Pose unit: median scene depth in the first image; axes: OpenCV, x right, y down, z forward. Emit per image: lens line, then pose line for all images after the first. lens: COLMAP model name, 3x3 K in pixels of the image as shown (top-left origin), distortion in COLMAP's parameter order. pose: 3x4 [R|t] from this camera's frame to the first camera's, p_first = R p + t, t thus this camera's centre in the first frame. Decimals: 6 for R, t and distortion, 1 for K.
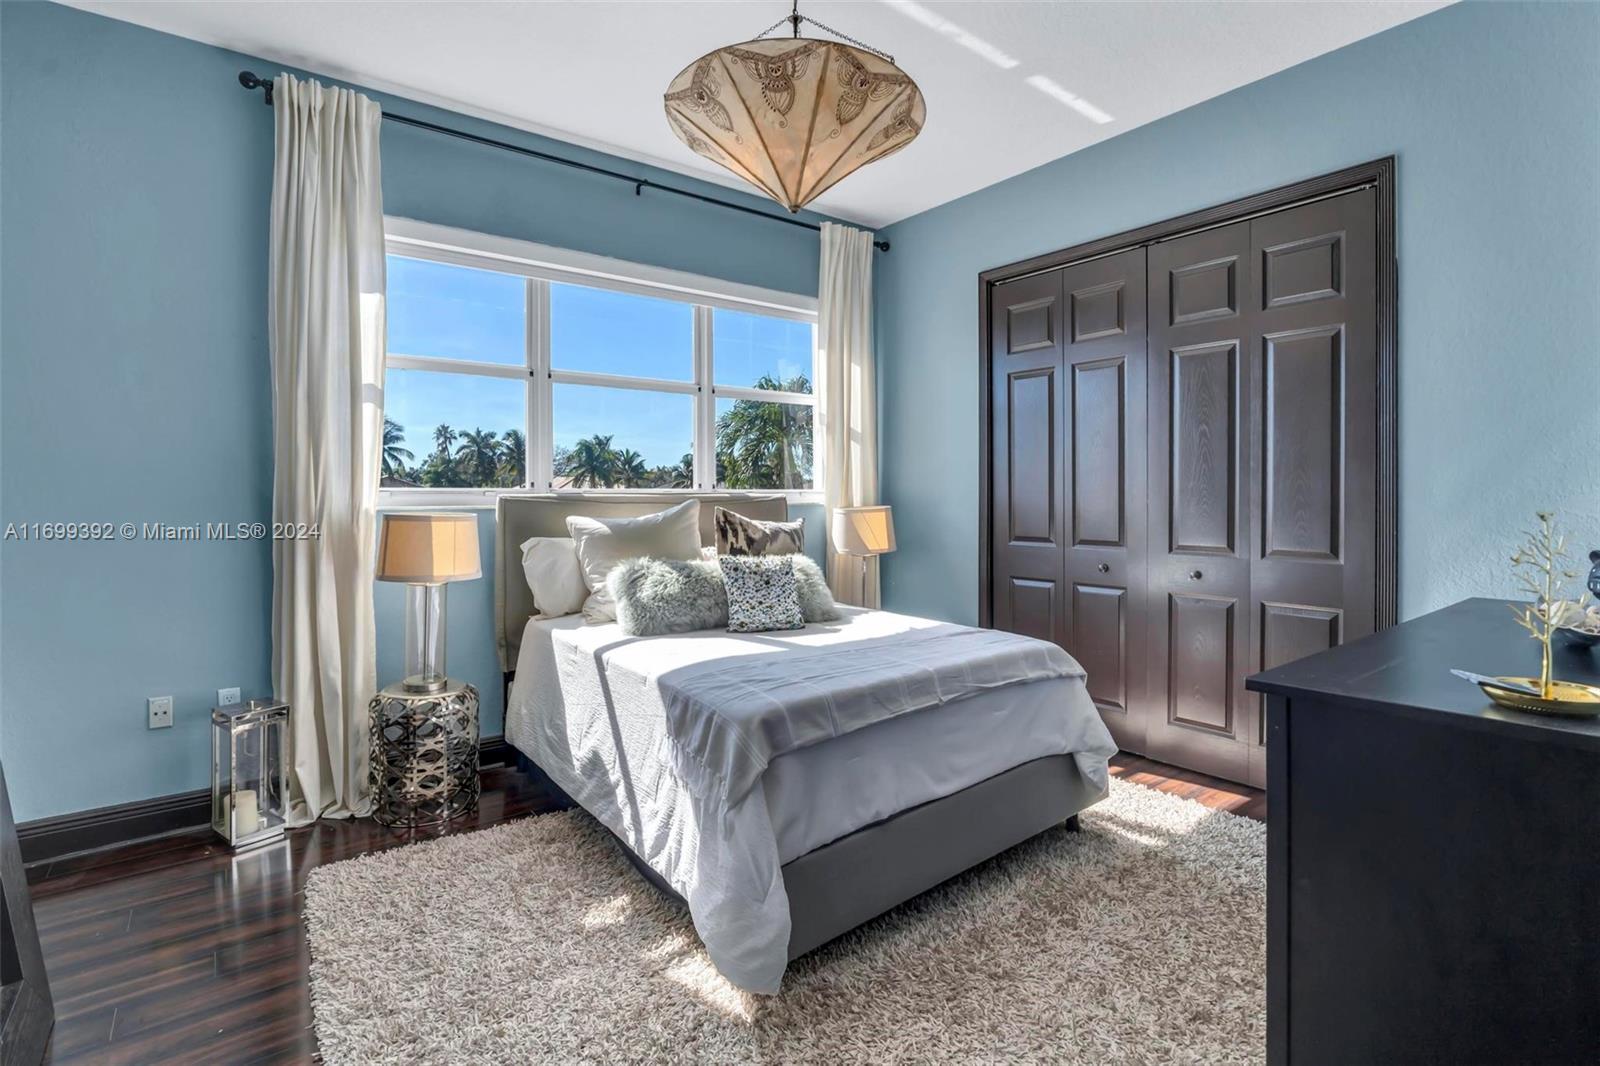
lens RADIAL K [[743.2, 0, 799.1], [0, 743.2, 497.0], [0, 0, 1]] dist [-0.009110, -0.000315]
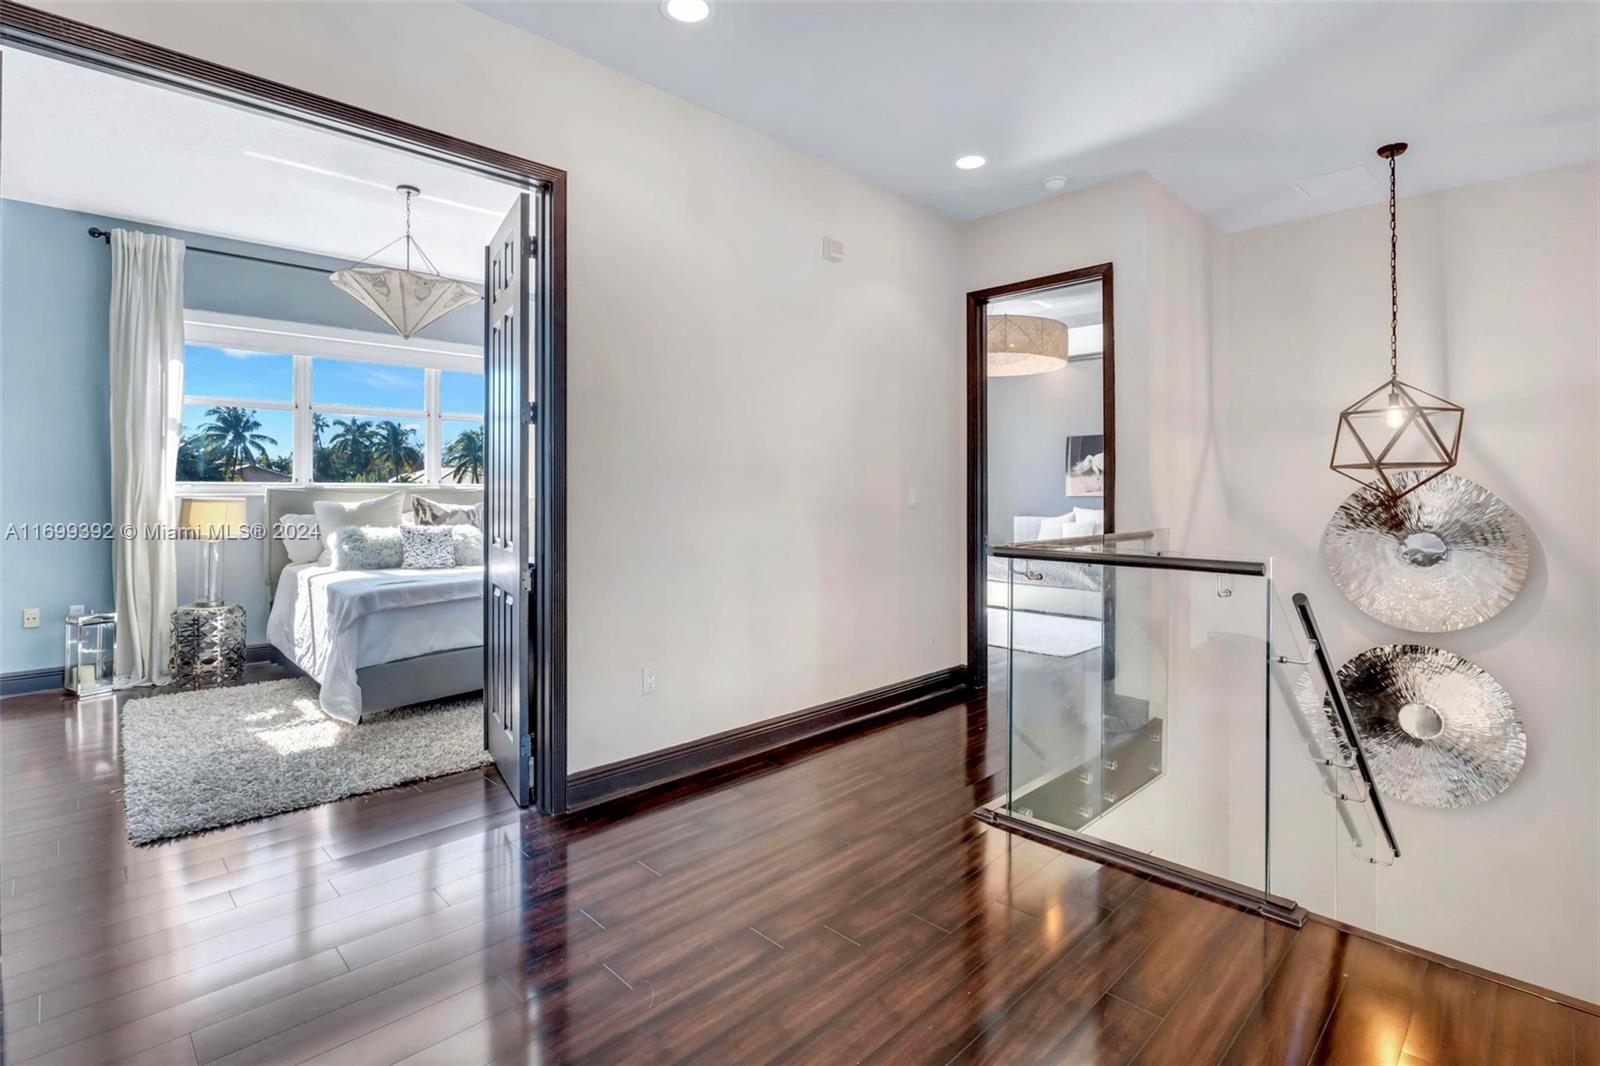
lens RADIAL K [[768.2, 0, 821.2], [0, 768.2, 483.4], [0, 0, 1]] dist [-0.017739, 0.000581]
pose [[0.992195, 0.005701, 0.124564, 0.601982], [-0.004770, 0.999958, -0.007768, -0.003125], [-0.124603, 0.007113, 0.992181, -0.797784]]
